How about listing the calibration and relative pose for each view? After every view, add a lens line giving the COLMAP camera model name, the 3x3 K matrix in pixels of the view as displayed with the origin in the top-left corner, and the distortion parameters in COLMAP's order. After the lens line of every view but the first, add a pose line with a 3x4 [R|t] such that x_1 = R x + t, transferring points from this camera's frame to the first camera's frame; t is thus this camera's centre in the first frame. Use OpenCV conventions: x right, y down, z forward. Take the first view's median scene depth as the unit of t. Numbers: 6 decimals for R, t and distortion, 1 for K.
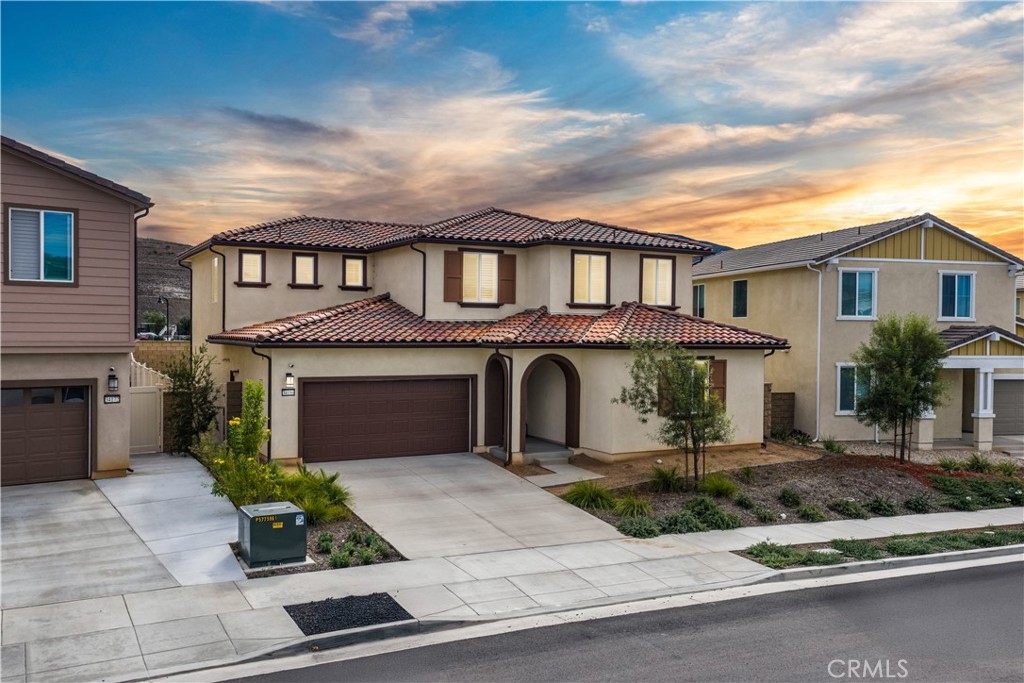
lens RADIAL K [[848.2, 0, 510.3], [0, 848.2, 346.2], [0, 0, 1]] dist [0.009825, -0.002799]
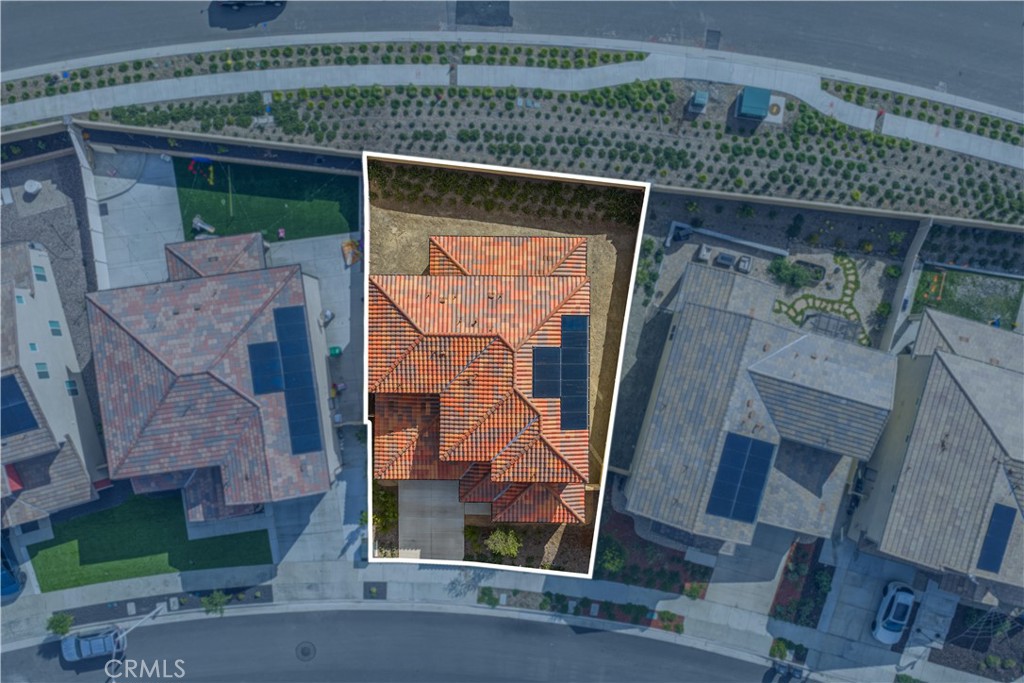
lens RADIAL K [[848.2, 0, 510.3], [0, 848.2, 346.2], [0, 0, 1]] dist [0.009825, -0.002799]
pose [[0.872333, 0.488551, -0.018791, -0.063702], [0.008978, 0.022421, 0.999708, -3.103944], [0.488830, -0.872247, 0.015172, 1.680868]]
